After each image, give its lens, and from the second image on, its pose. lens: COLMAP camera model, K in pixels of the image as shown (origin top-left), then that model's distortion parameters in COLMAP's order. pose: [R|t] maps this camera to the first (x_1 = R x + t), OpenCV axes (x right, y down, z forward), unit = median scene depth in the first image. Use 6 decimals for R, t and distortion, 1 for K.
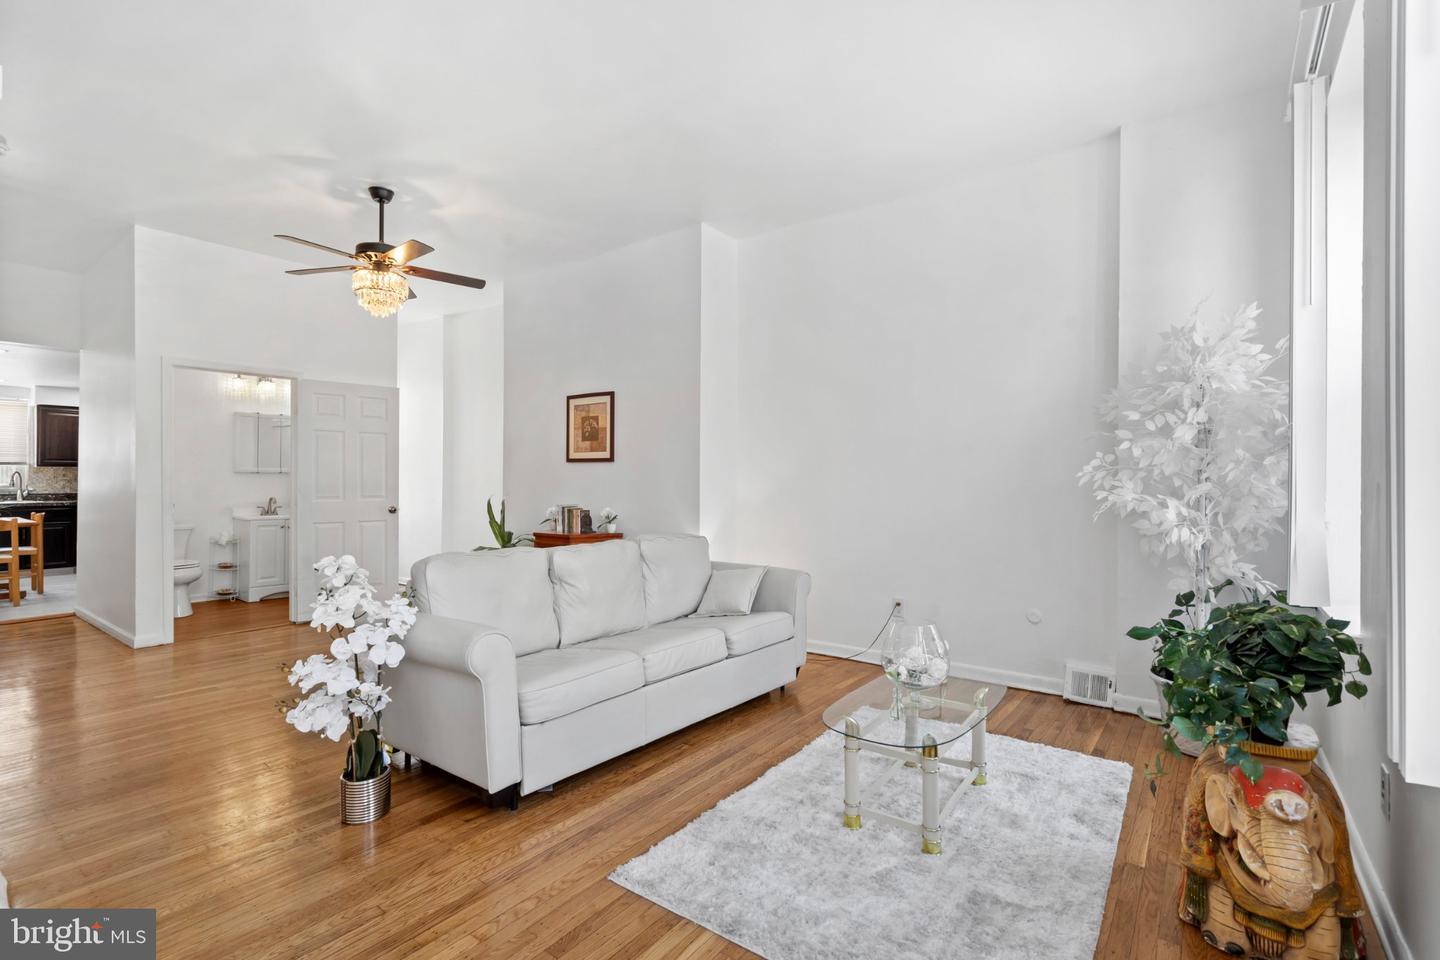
lens RADIAL K [[673.6, 0, 721.2], [0, 673.6, 487.8], [0, 0, 1]] dist [-0.002245, -0.000379]
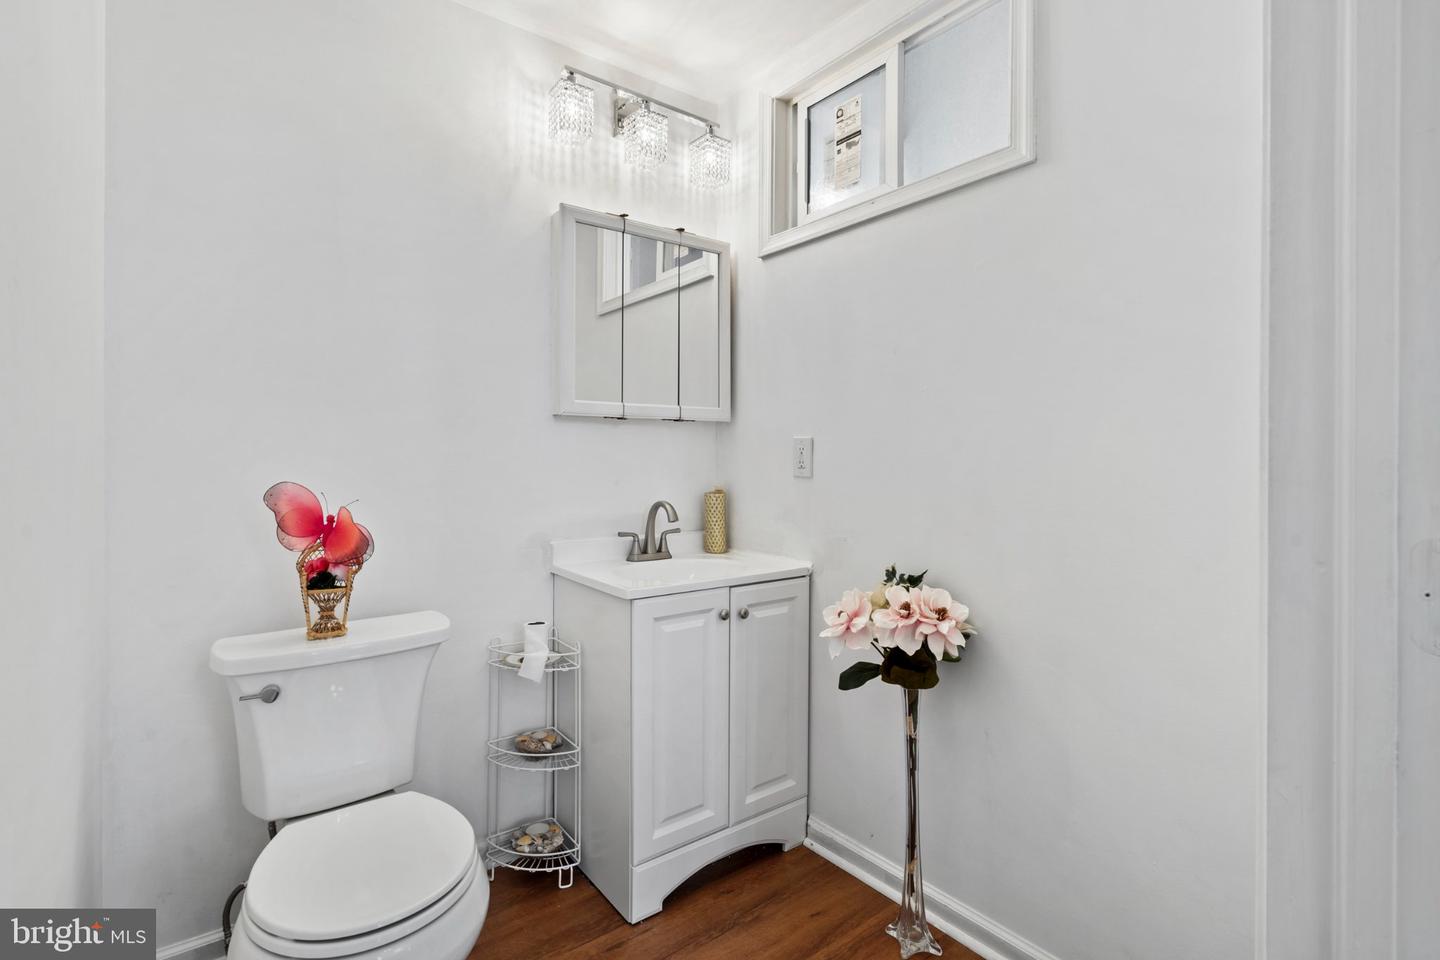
lens RADIAL K [[673.6, 0, 719.2], [0, 673.6, 472.0], [0, 0, 1]] dist [-0.002245, -0.000379]
pose [[0.962122, -0.003245, -0.272602, -0.673912], [0.002861, 0.999994, -0.001803, 0.001940], [0.272606, 0.000955, 0.962125, 0.863978]]
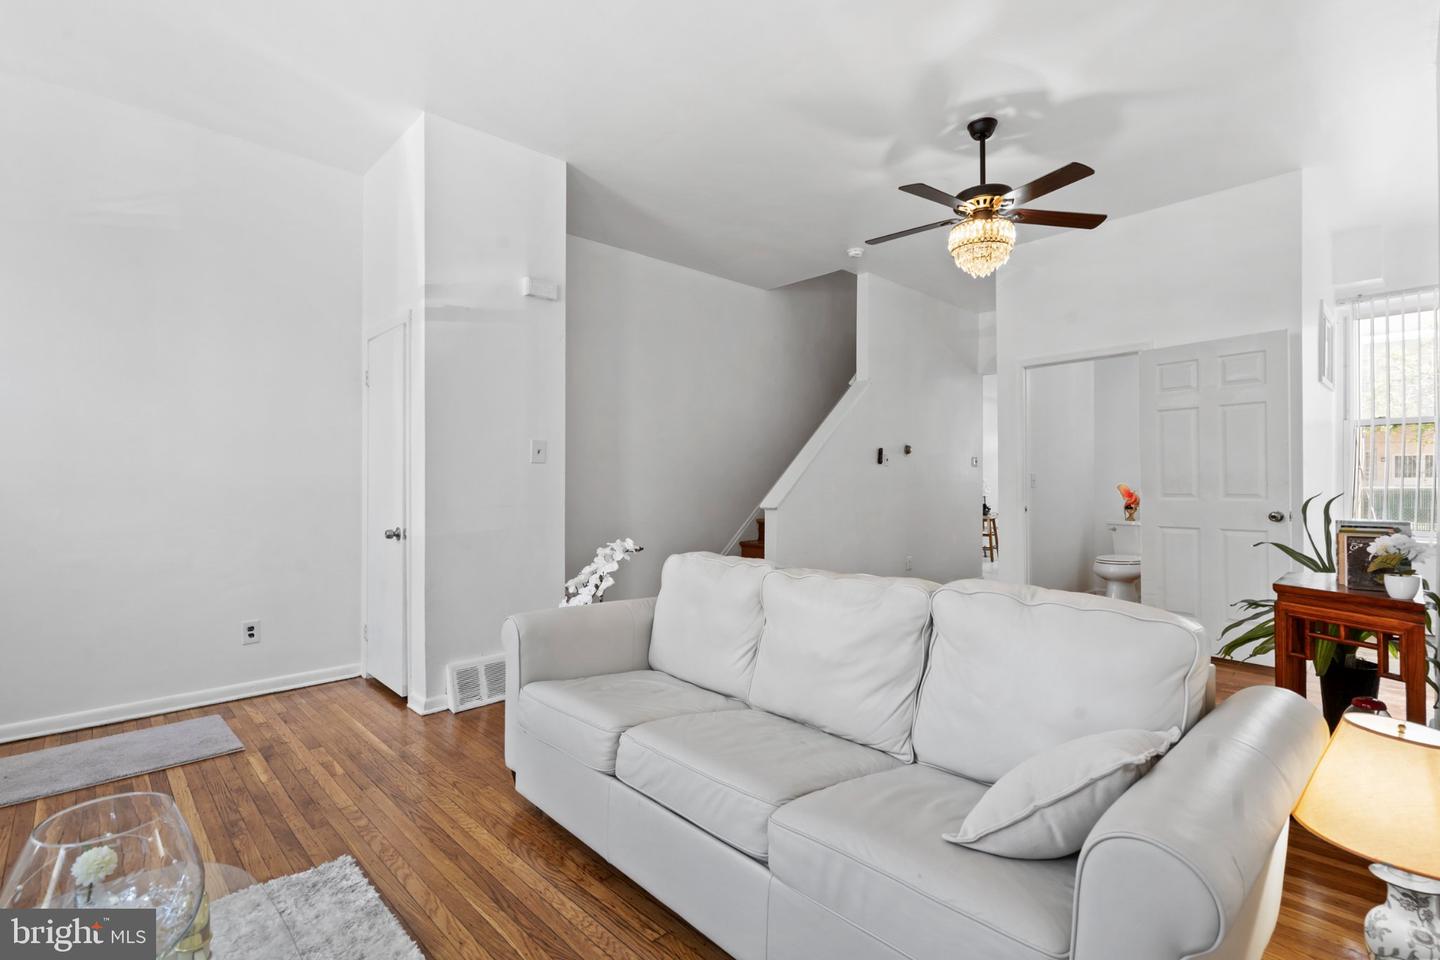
lens RADIAL K [[673.6, 0, 725.2], [0, 673.6, 468.2], [0, 0, 1]] dist [-0.002245, -0.000379]
pose [[-0.164483, -0.015935, -0.986251, 0.267130], [-0.006371, 0.999866, -0.015092, -0.001272], [0.986359, 0.003801, -0.164562, 0.607551]]
